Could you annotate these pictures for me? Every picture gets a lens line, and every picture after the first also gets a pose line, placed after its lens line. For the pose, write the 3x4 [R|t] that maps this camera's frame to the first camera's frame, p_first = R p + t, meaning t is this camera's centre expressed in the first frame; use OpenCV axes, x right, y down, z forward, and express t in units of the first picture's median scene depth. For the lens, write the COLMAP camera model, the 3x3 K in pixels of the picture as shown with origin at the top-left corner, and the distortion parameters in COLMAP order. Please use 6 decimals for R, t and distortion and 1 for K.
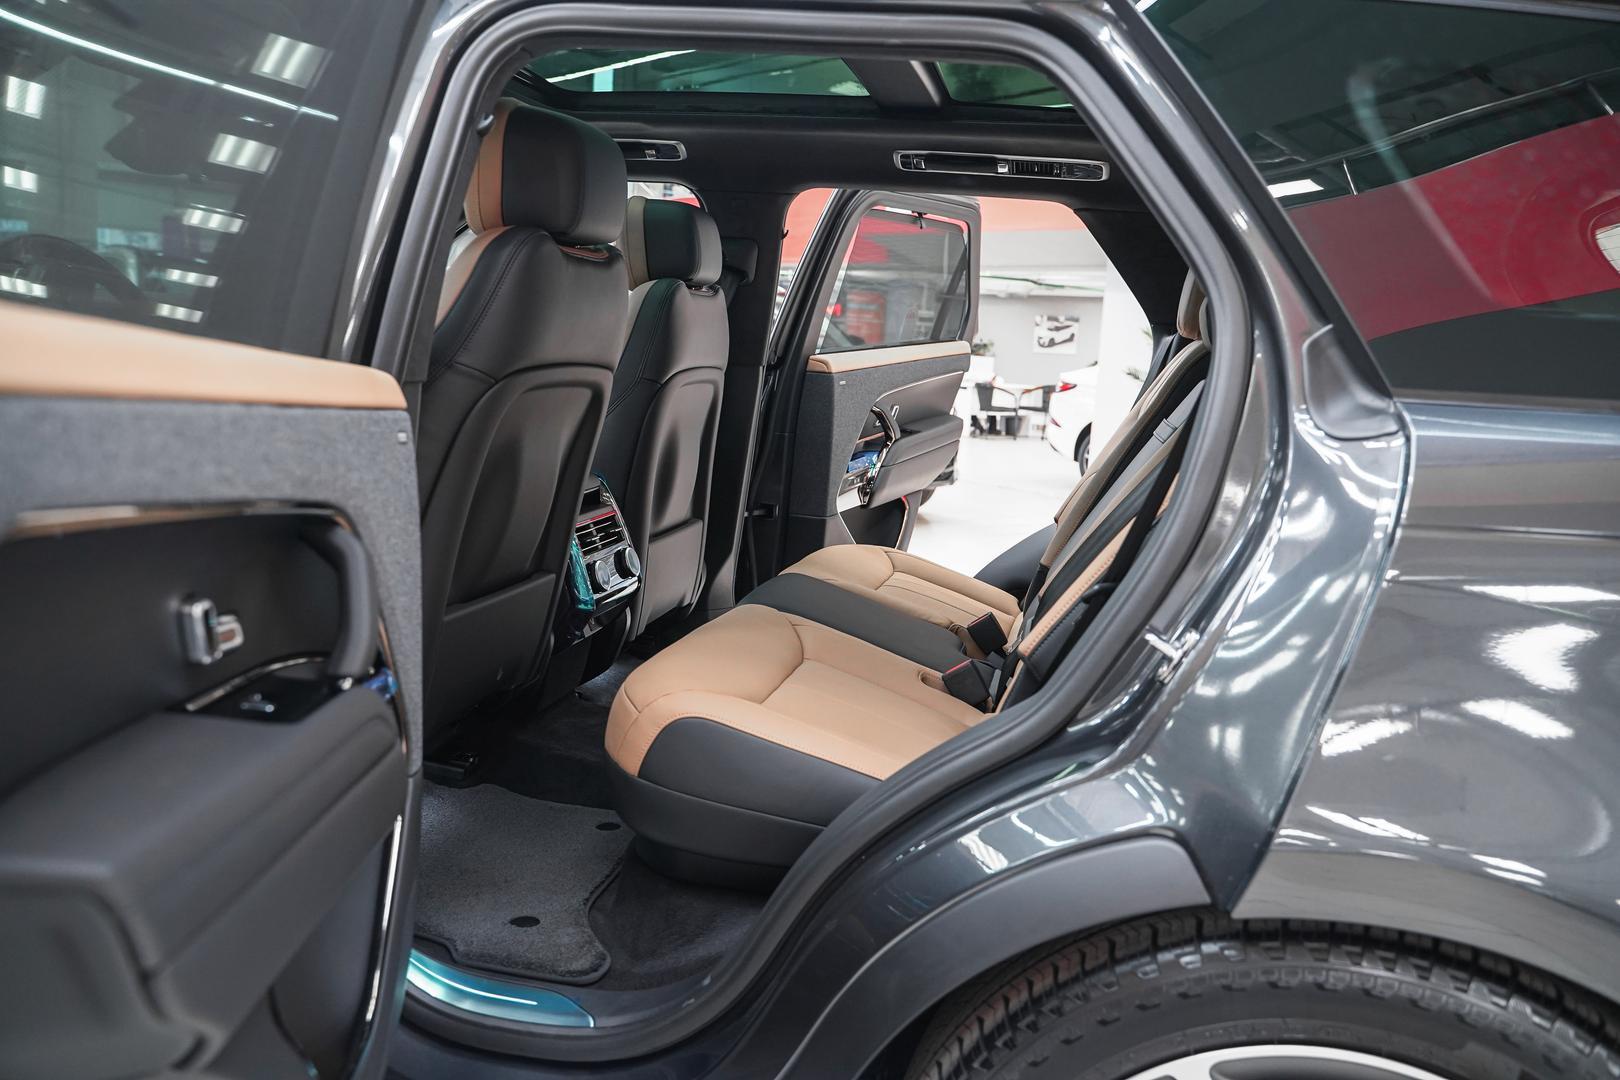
lens RADIAL K [[1300.0, 0, 814.3], [0, 1300.0, 530.9], [0, 0, 1]] dist [-0.008863, 0.000366]
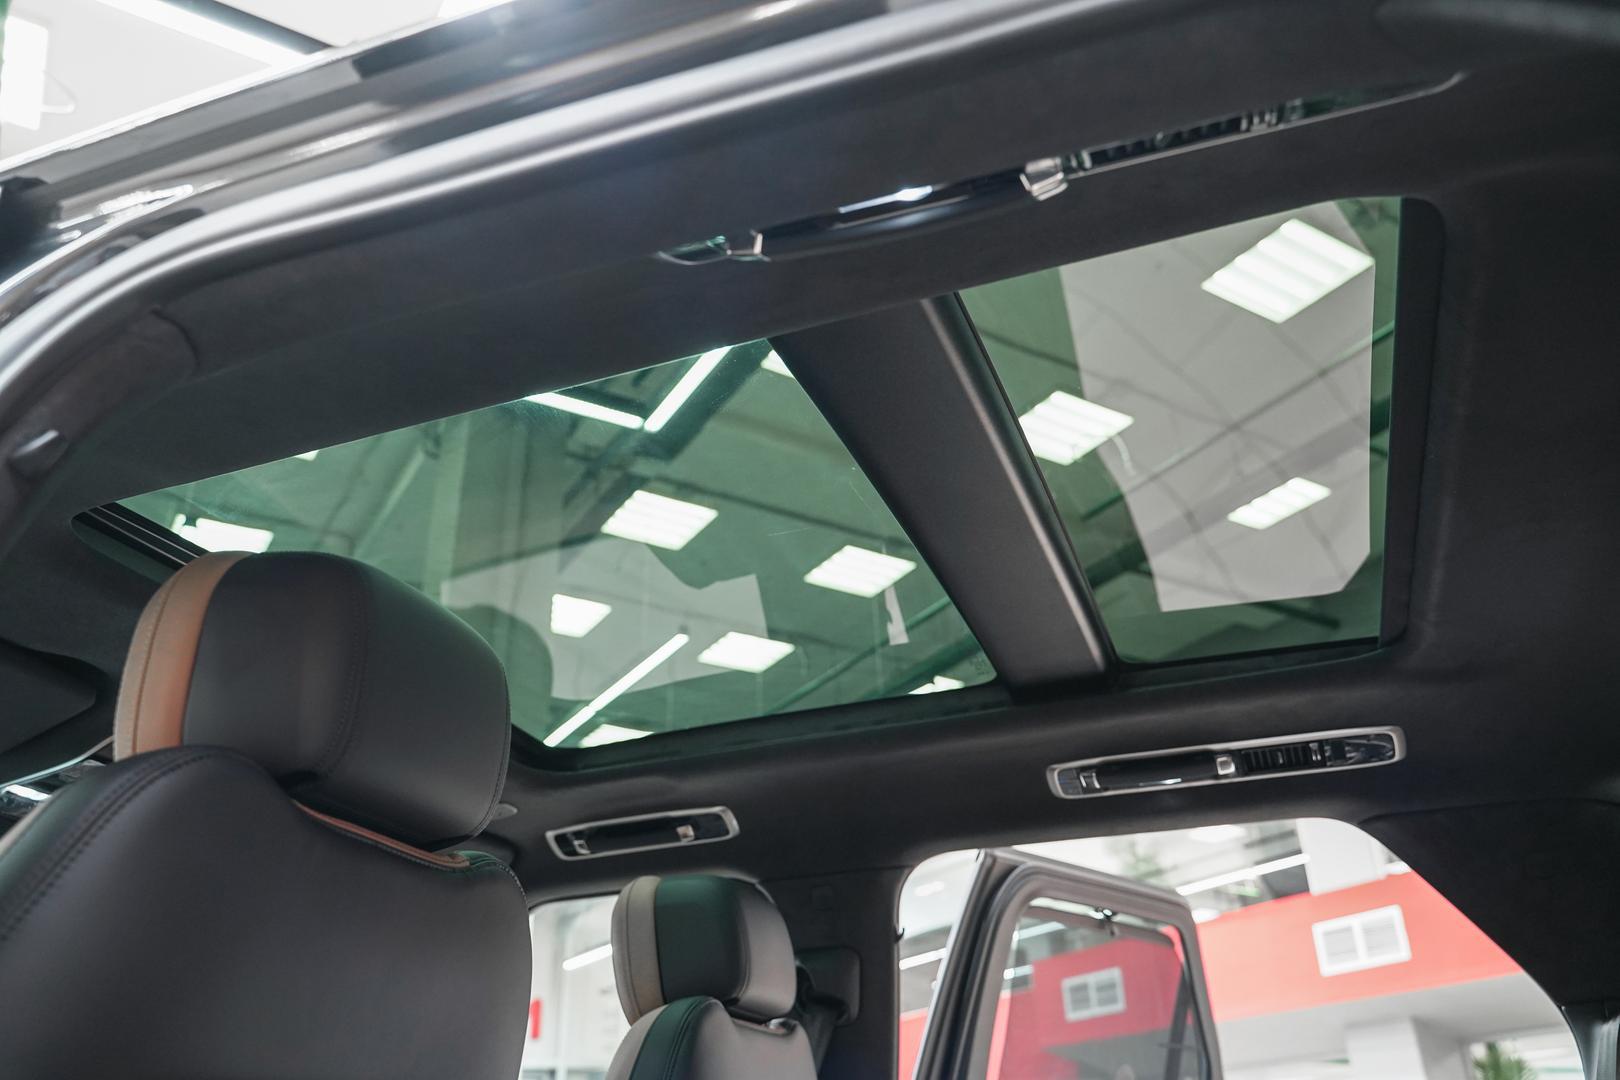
lens RADIAL K [[1300.0, 0, 814.3], [0, 1300.0, 530.9], [0, 0, 1]] dist [-0.008863, 0.000366]
pose [[0.986695, -0.142253, -0.078724, 0.015098], [0.068294, 0.802055, -0.593333, -0.013528], [0.147545, 0.580062, 0.801098, 0.396649]]
